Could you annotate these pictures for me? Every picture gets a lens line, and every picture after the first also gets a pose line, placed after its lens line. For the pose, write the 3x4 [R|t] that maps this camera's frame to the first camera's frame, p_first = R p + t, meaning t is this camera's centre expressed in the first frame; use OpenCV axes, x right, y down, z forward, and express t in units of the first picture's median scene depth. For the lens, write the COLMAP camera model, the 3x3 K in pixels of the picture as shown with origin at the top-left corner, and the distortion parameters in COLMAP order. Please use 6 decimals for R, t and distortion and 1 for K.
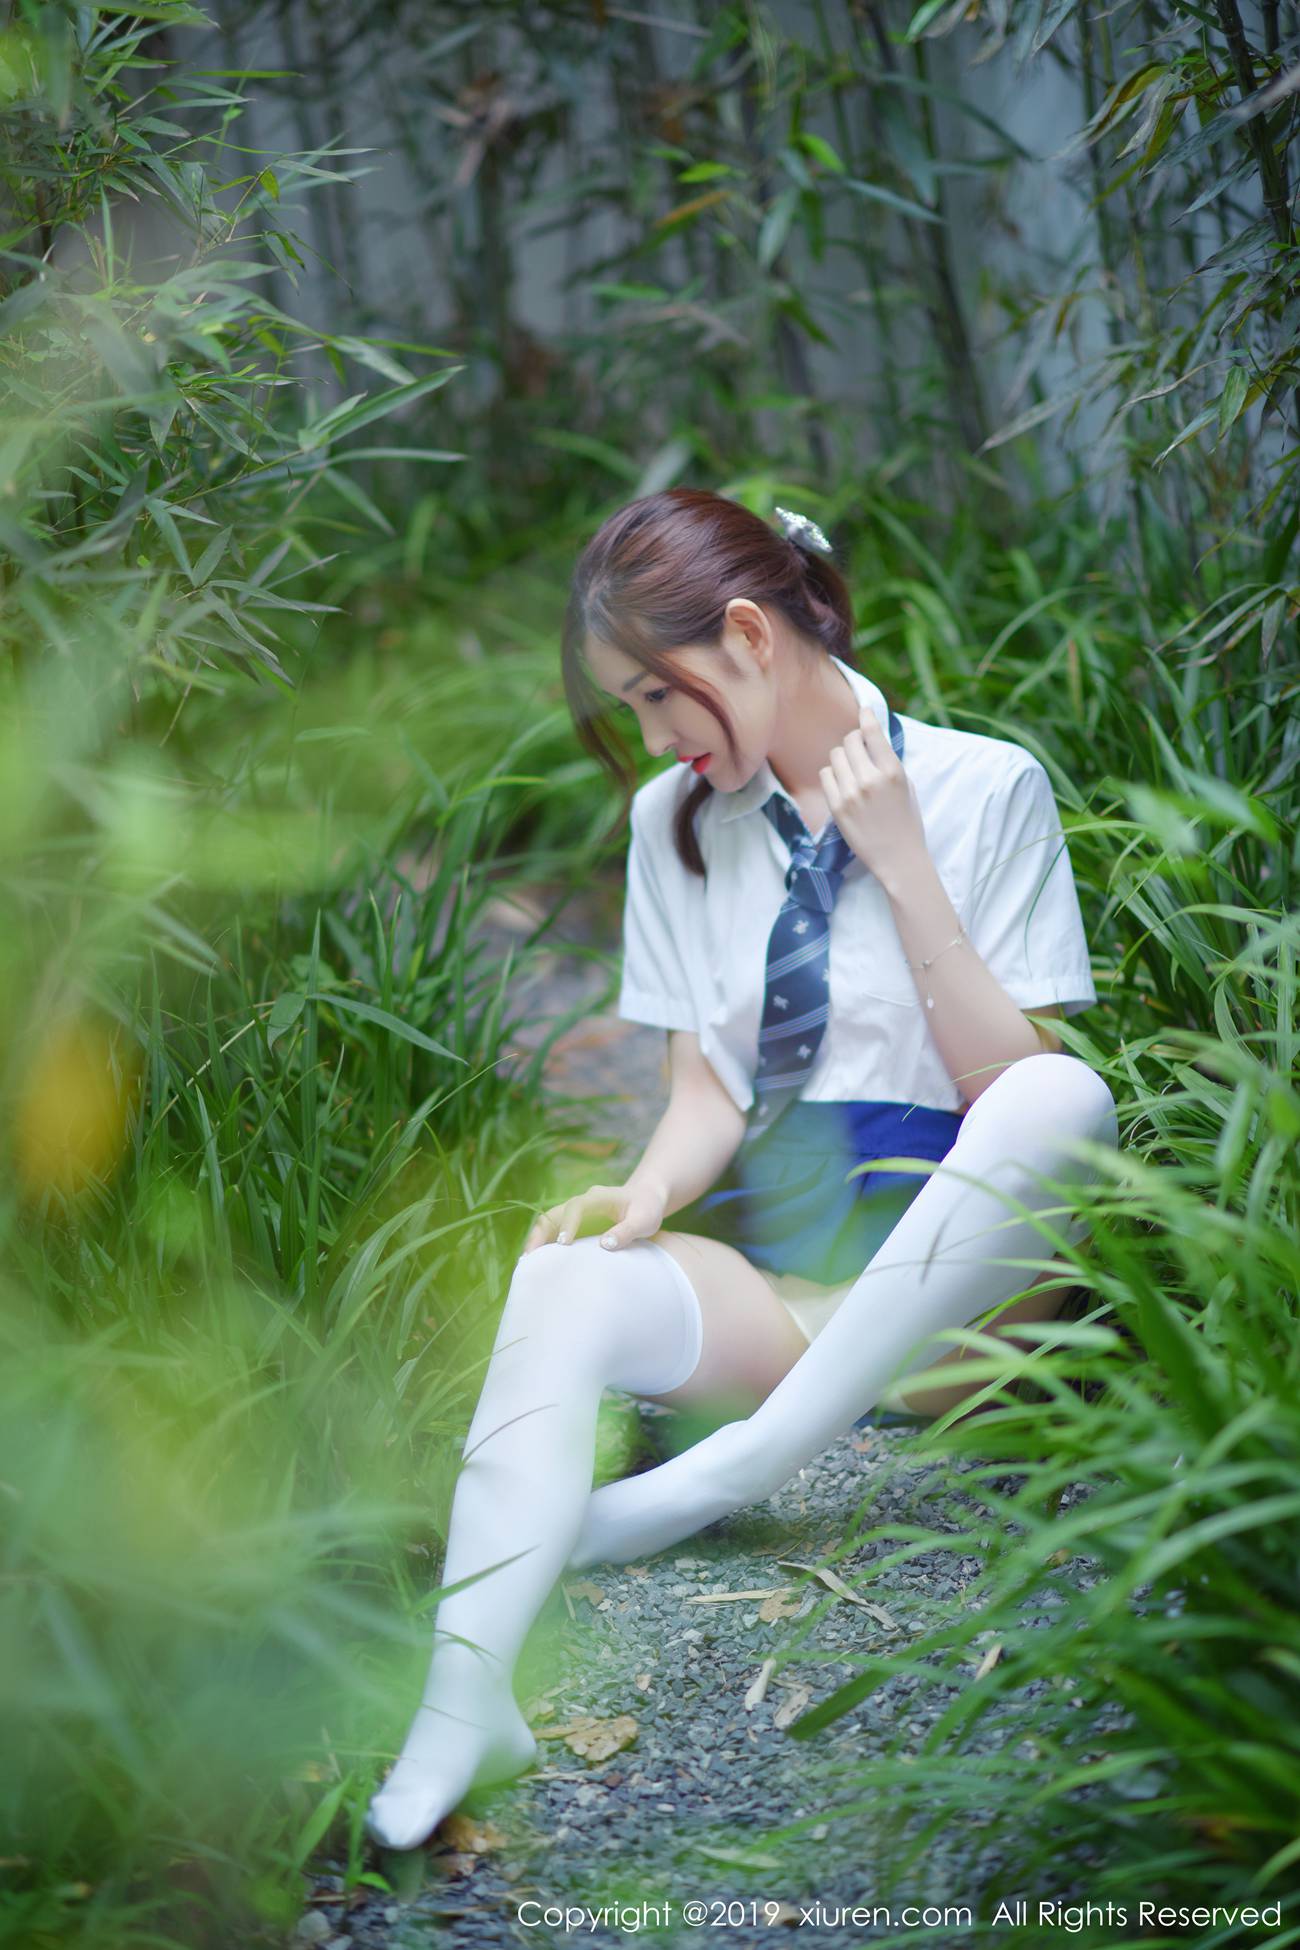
lens RADIAL K [[4716.6, 0, 650.2], [0, 4716.6, 990.8], [0, 0, 1]] dist [-0.169682, 0.000000]
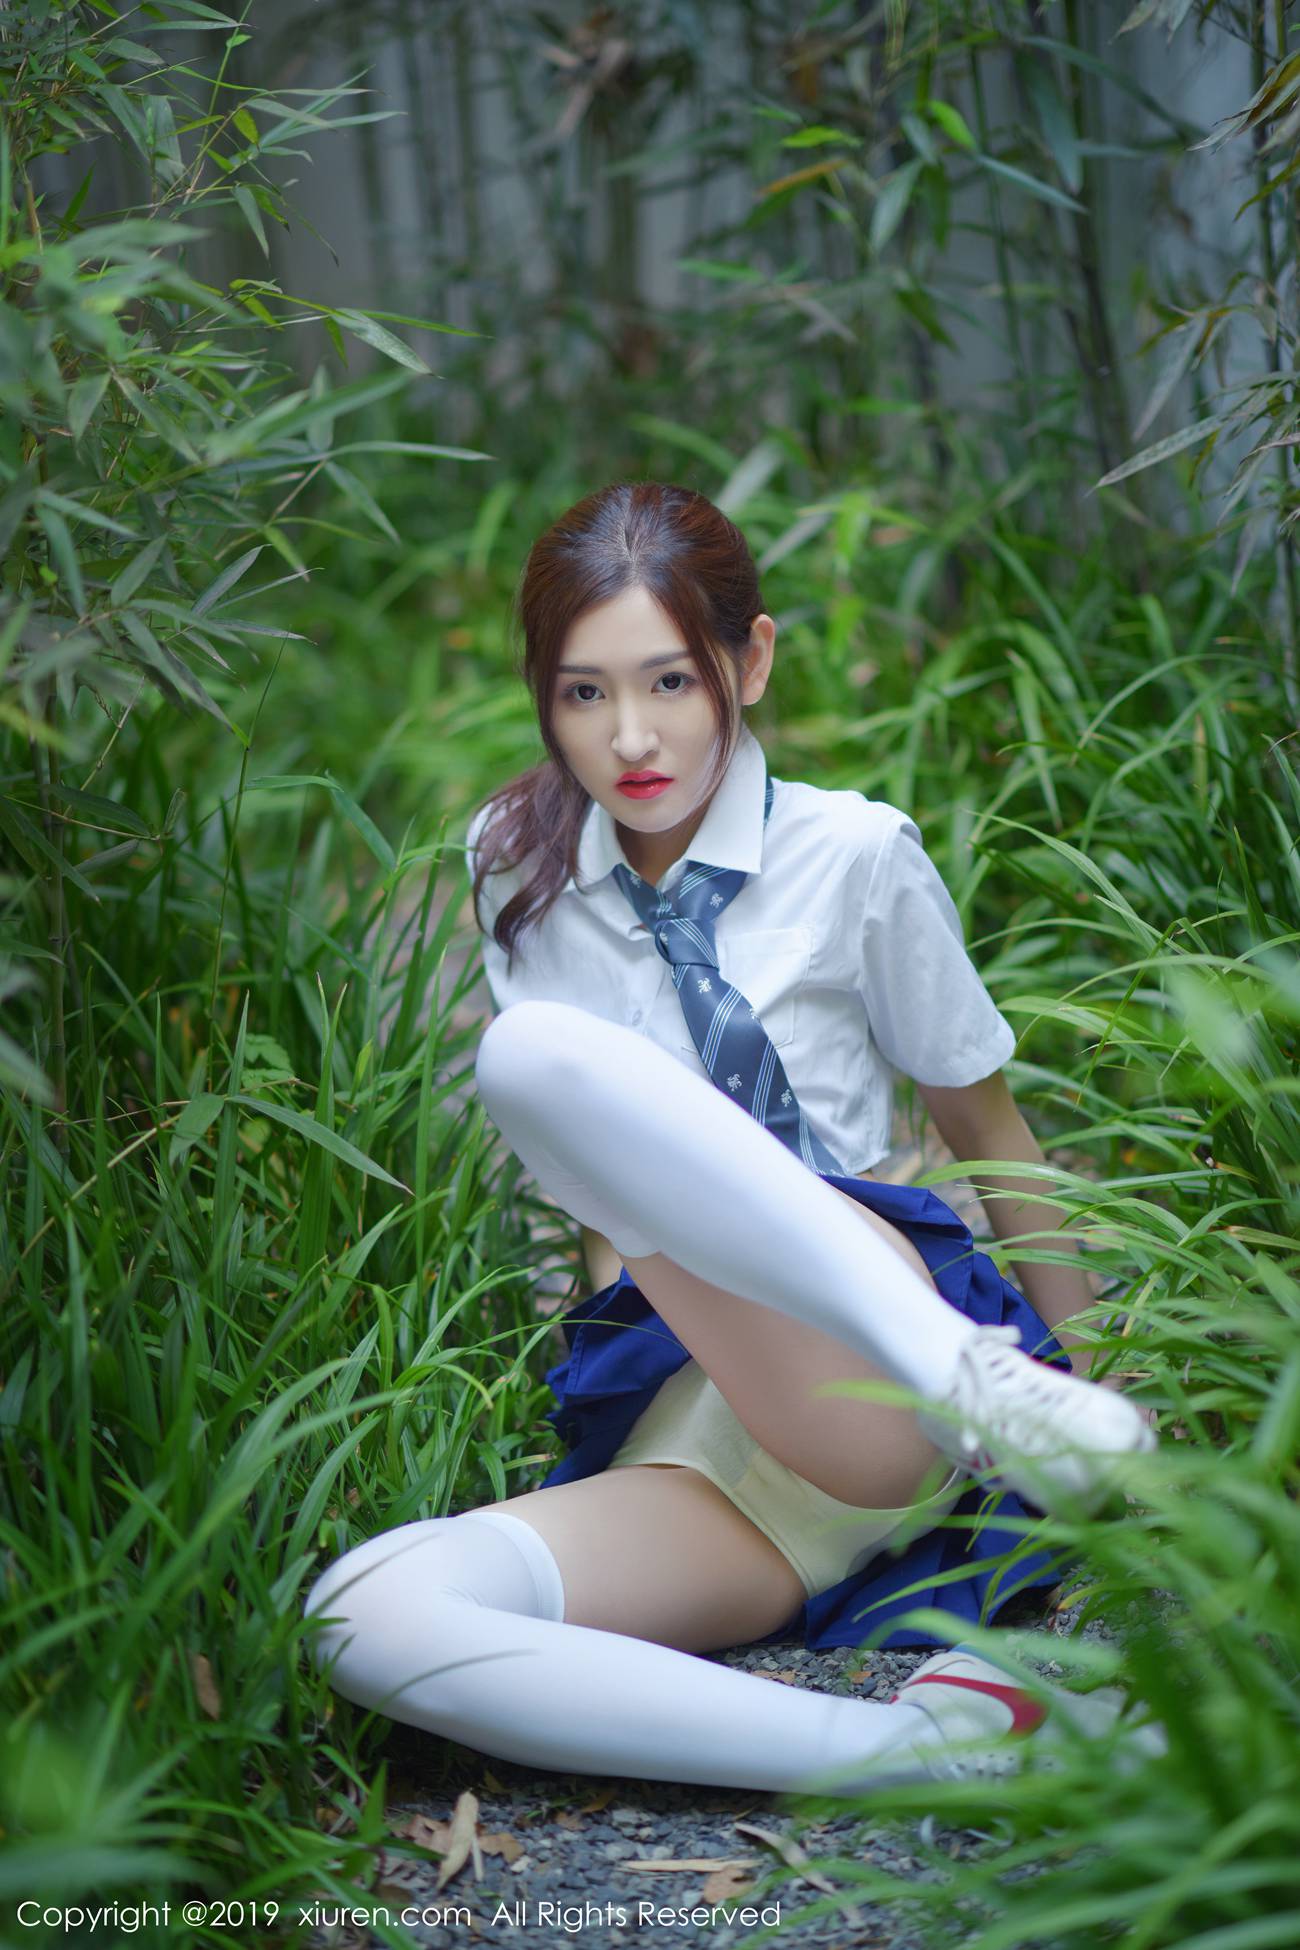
lens RADIAL K [[4716.6, 0, 650.2], [0, 4716.6, 969.2], [0, 0, 1]] dist [-0.169682, 0.000000]
pose [[0.996796, 0.064974, -0.046659, 0.032748], [-0.064590, 0.997865, 0.009687, -0.028890], [0.047188, -0.006642, 0.998864, 0.138343]]
